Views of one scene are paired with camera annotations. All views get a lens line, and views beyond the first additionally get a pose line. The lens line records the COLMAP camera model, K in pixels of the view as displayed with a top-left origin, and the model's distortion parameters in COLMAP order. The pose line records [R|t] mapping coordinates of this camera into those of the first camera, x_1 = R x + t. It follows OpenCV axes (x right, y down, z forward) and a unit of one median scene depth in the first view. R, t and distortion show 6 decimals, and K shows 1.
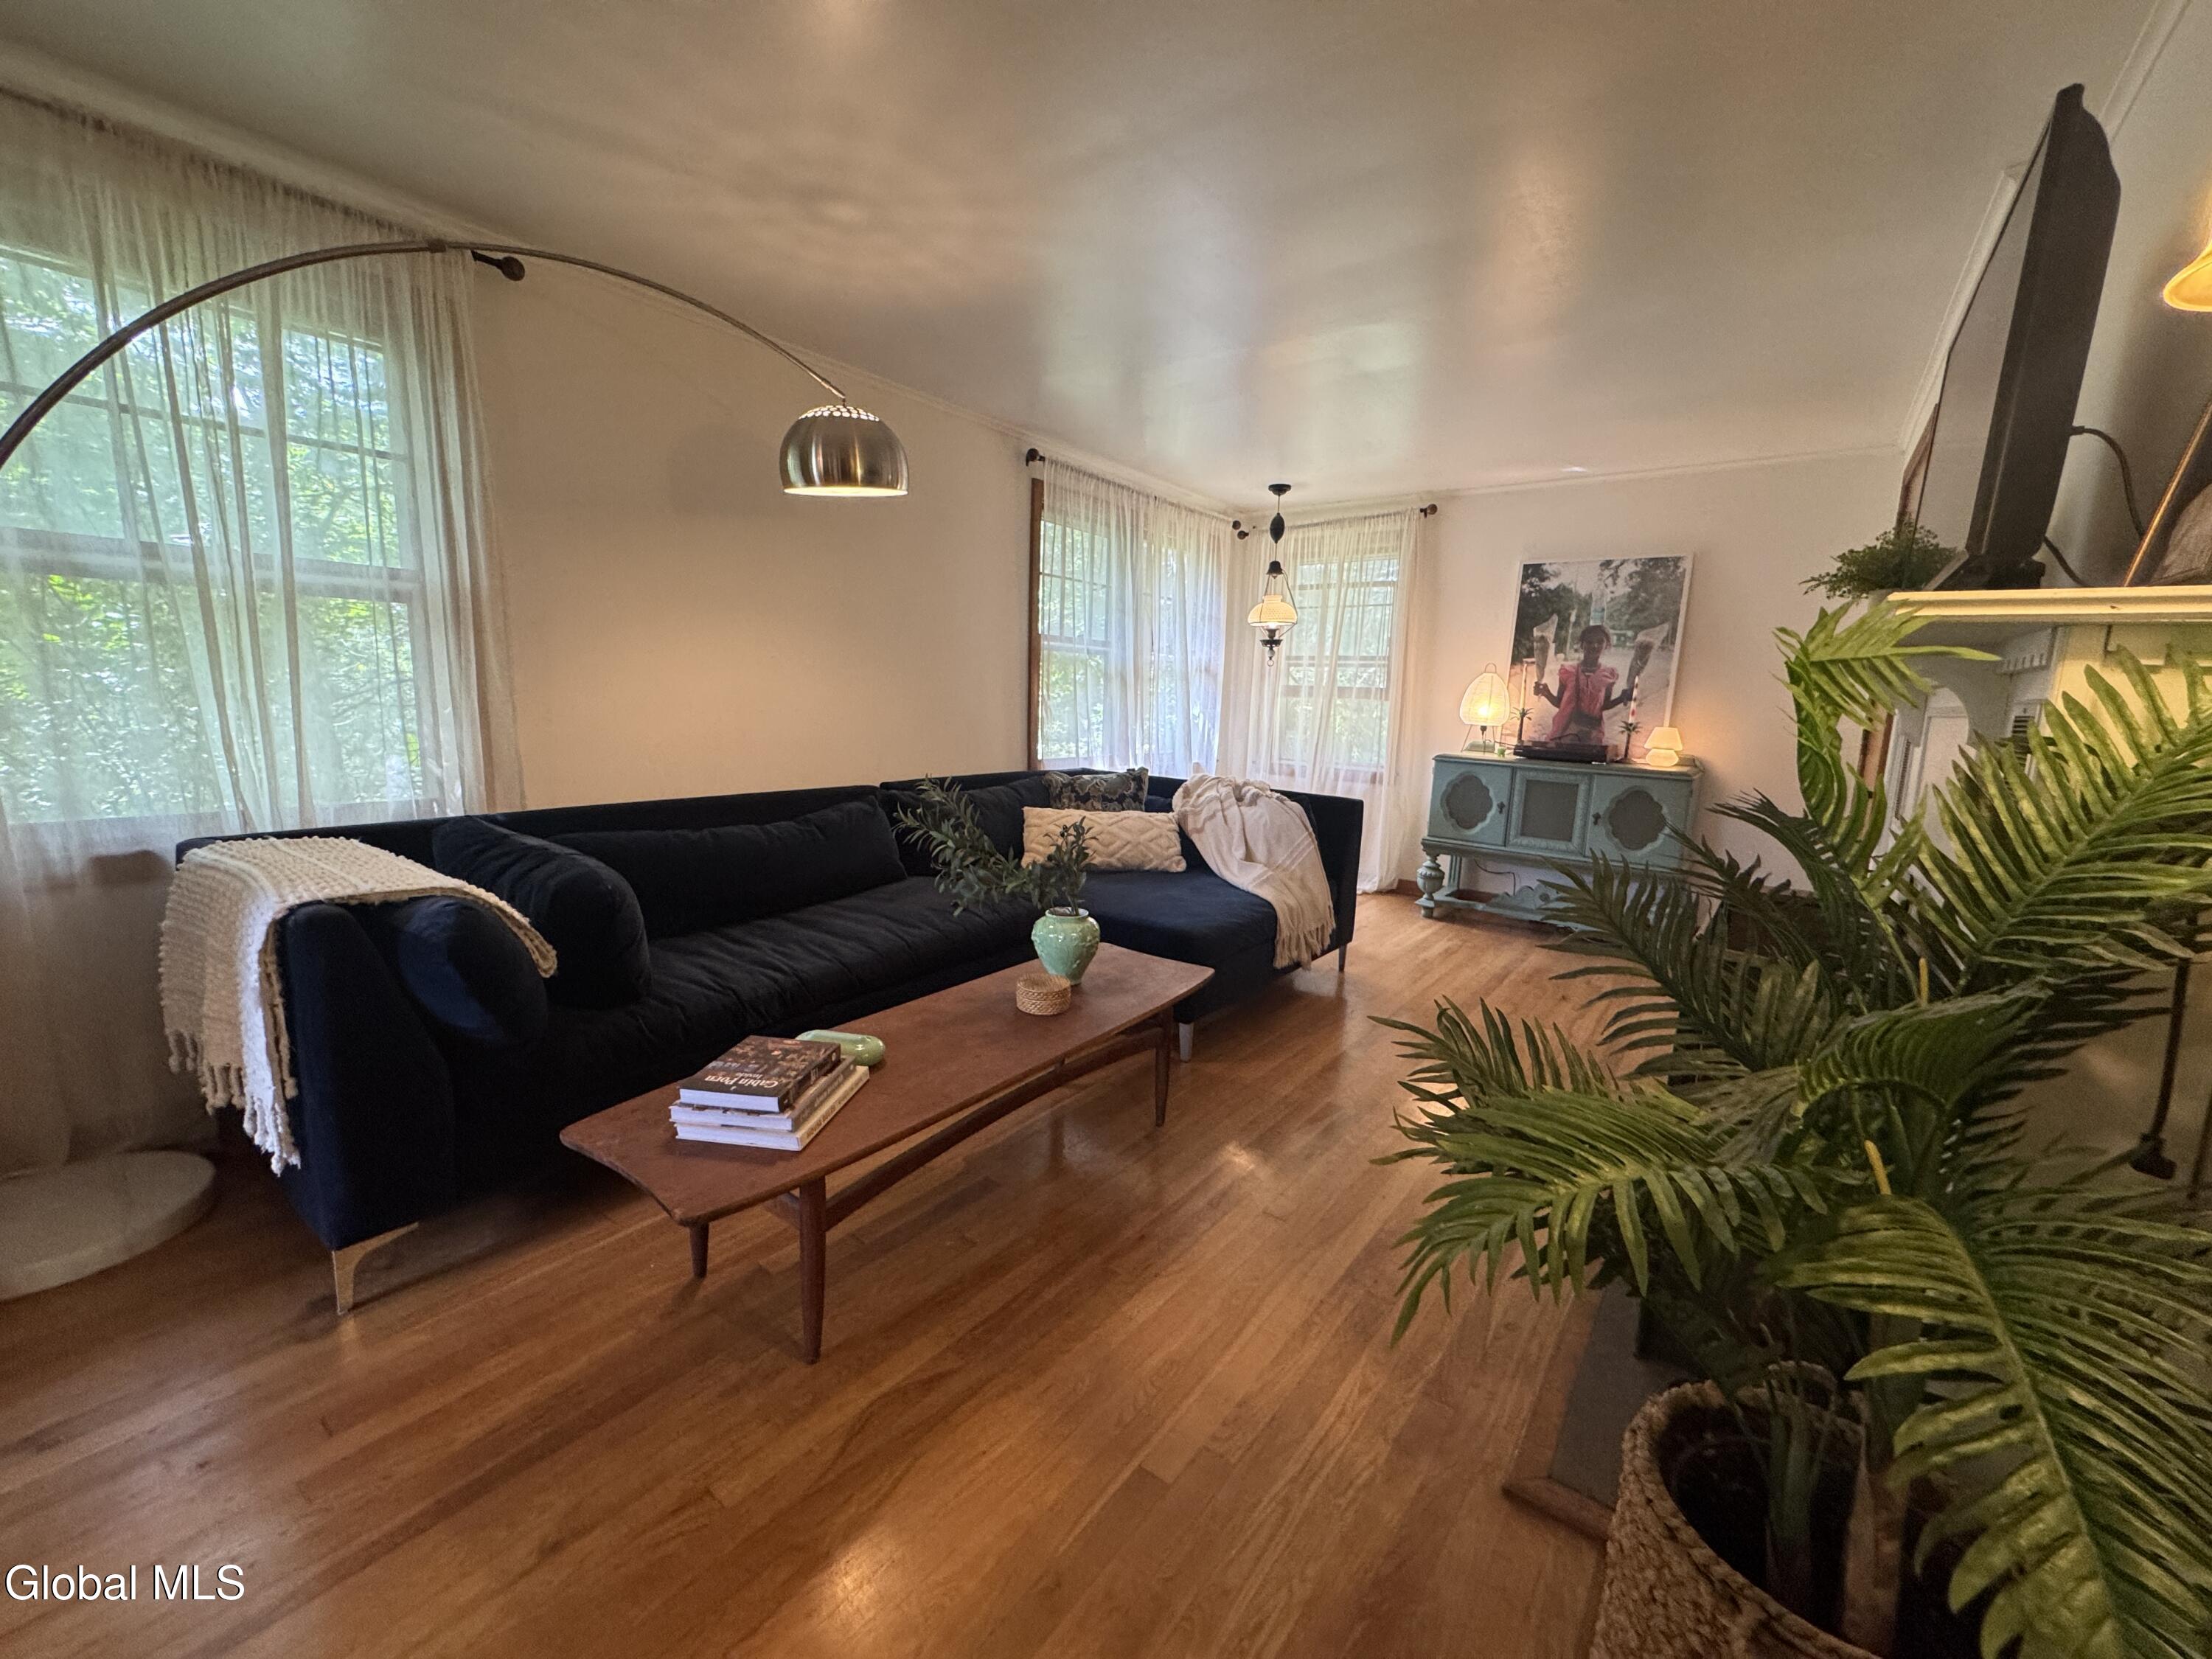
lens RADIAL K [[883.7, 0, 1106.0], [0, 883.7, 829.5], [0, 0, 1]] dist [-0.000811, -0.000020]
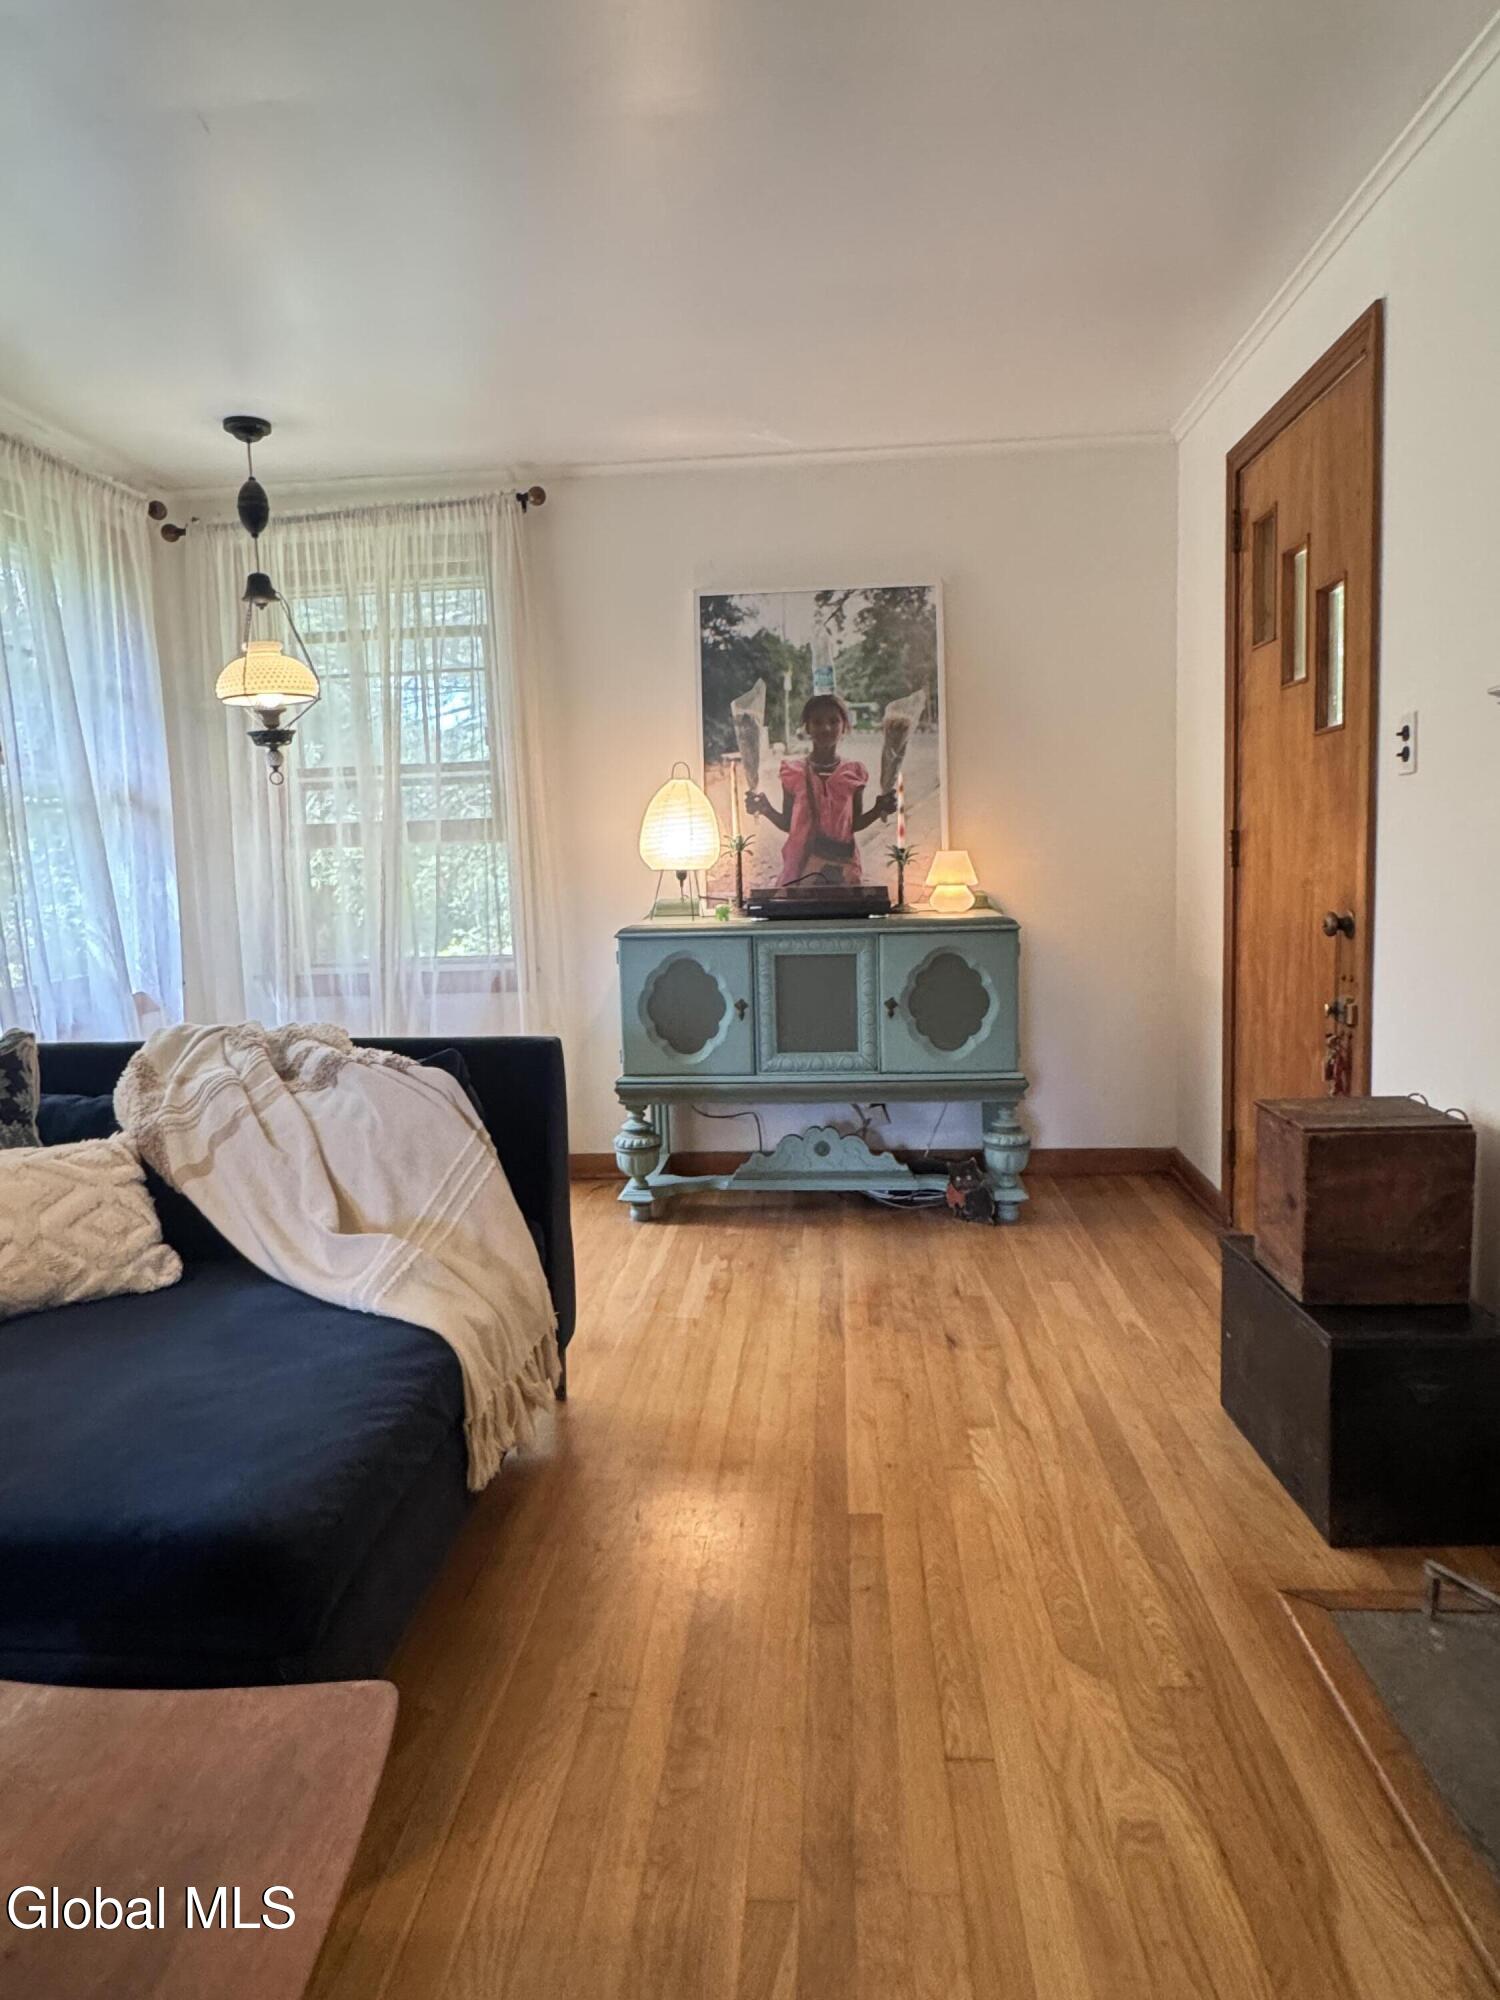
lens RADIAL K [[1261.9, 0, 742.2], [0, 1261.9, 997.7], [0, 0, 1]] dist [-0.002656, -0.000469]
pose [[0.835735, -0.125677, 0.534558, 0.011304], [0.146591, 0.989191, 0.003381, -0.034166], [-0.529205, 0.075536, 0.845125, 0.304924]]
